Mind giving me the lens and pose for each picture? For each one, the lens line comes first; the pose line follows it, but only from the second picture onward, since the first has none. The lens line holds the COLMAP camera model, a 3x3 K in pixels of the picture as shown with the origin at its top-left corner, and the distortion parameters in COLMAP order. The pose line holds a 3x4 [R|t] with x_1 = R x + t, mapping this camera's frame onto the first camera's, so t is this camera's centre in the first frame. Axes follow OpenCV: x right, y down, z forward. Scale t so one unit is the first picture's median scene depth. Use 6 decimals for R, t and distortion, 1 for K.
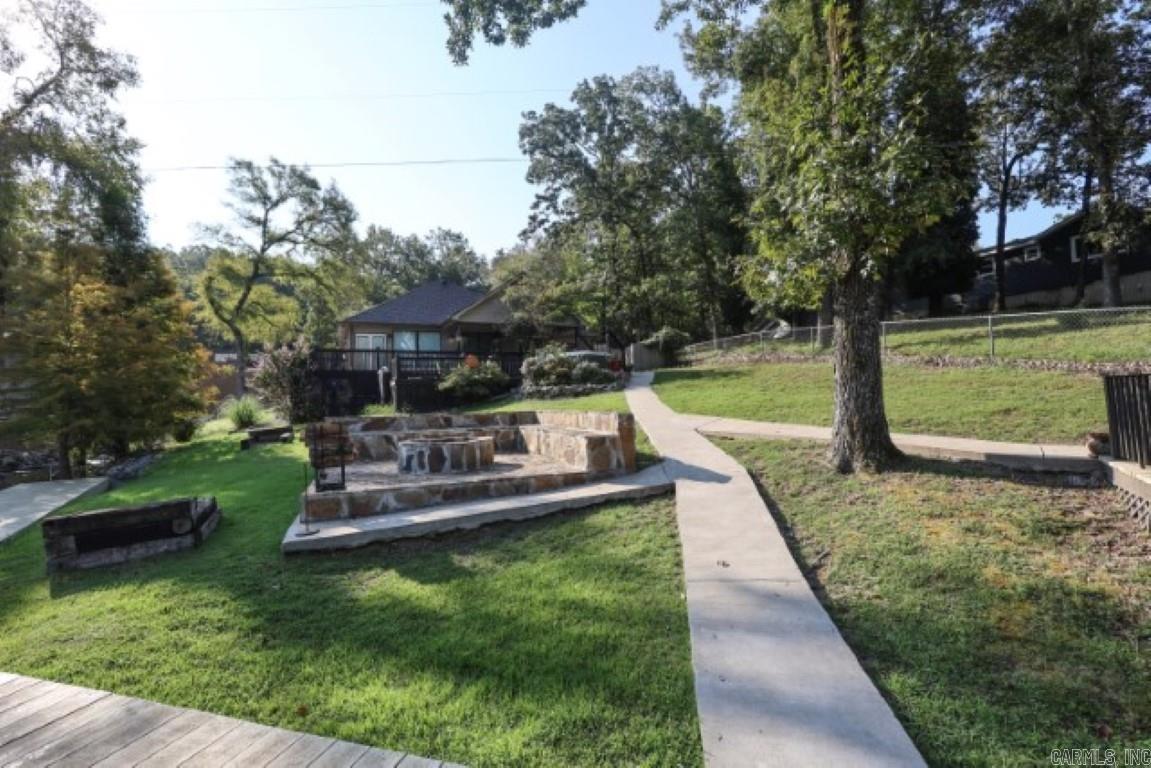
lens RADIAL K [[532.8, 0, 572.1], [0, 532.8, 382.8], [0, 0, 1]] dist [-0.000229, 0.000650]
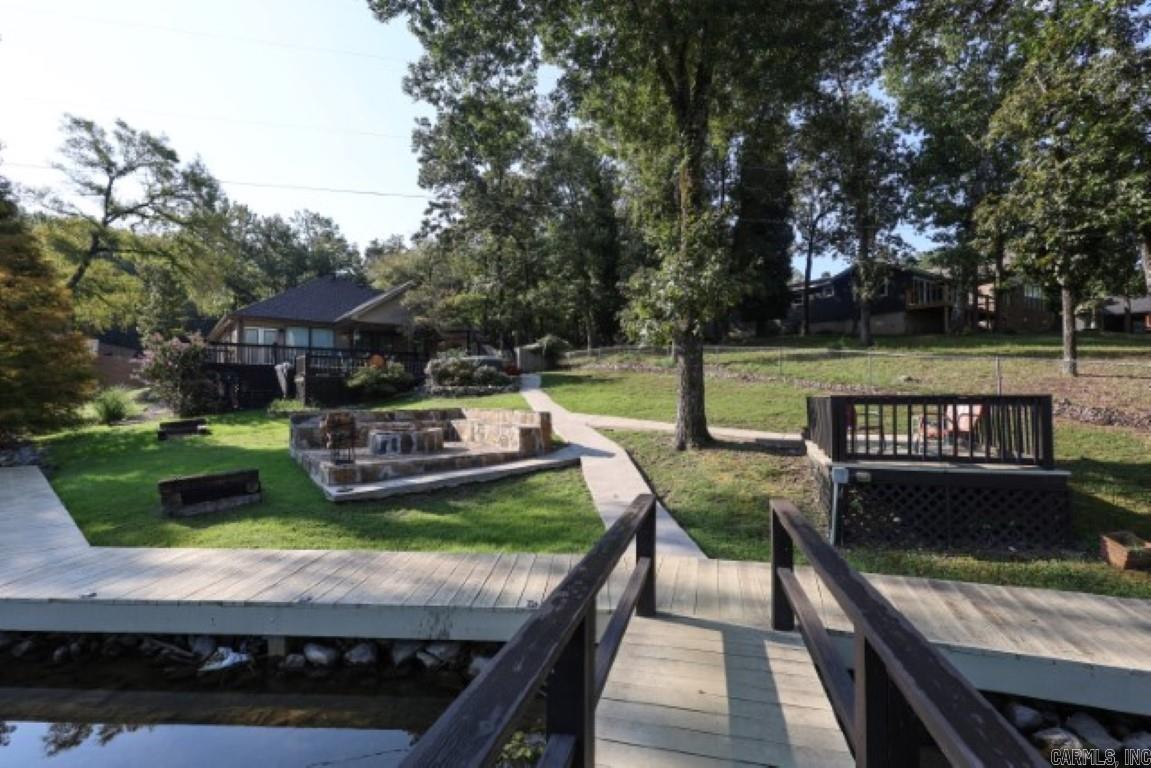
lens RADIAL K [[534.7, 0, 575.5], [0, 534.7, 384.0], [0, 0, 1]] dist [-0.002913, -0.000379]
pose [[0.968068, 0.027772, 0.249144, -0.043840], [-0.029794, 0.999547, 0.004349, -0.006574], [-0.248910, -0.011633, 0.968457, -0.101689]]
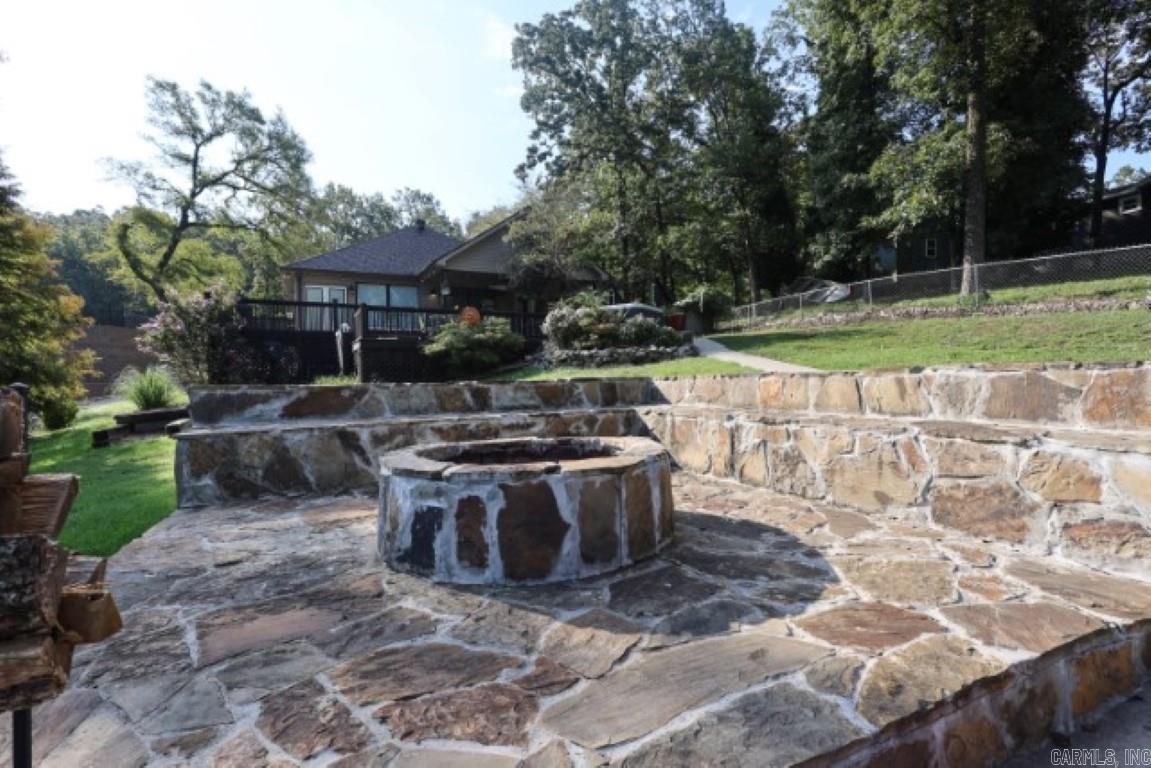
lens RADIAL K [[543.8, 0, 572.9], [0, 543.8, 382.6], [0, 0, 1]] dist [0.000750, -0.000219]
pose [[0.998448, 0.003772, 0.055569, -0.059996], [-0.005627, 0.999431, 0.033261, 0.014735], [-0.055412, -0.033522, 0.997901, 0.176213]]
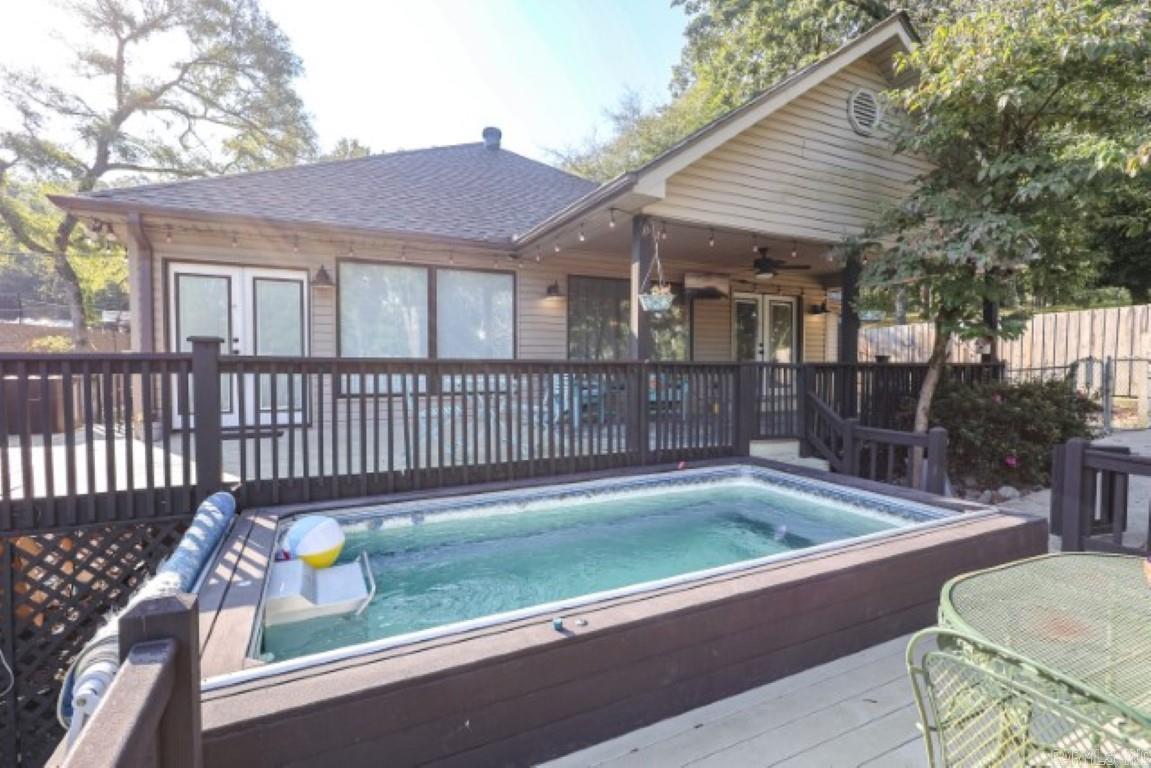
lens RADIAL K [[543.8, 0, 572.9], [0, 543.8, 382.6], [0, 0, 1]] dist [0.000750, -0.000219]
pose [[0.999386, 0.024138, 0.025400, -0.199858], [-0.025767, 0.997491, 0.065933, -0.052509], [-0.023745, -0.066547, 0.997501, 0.638279]]
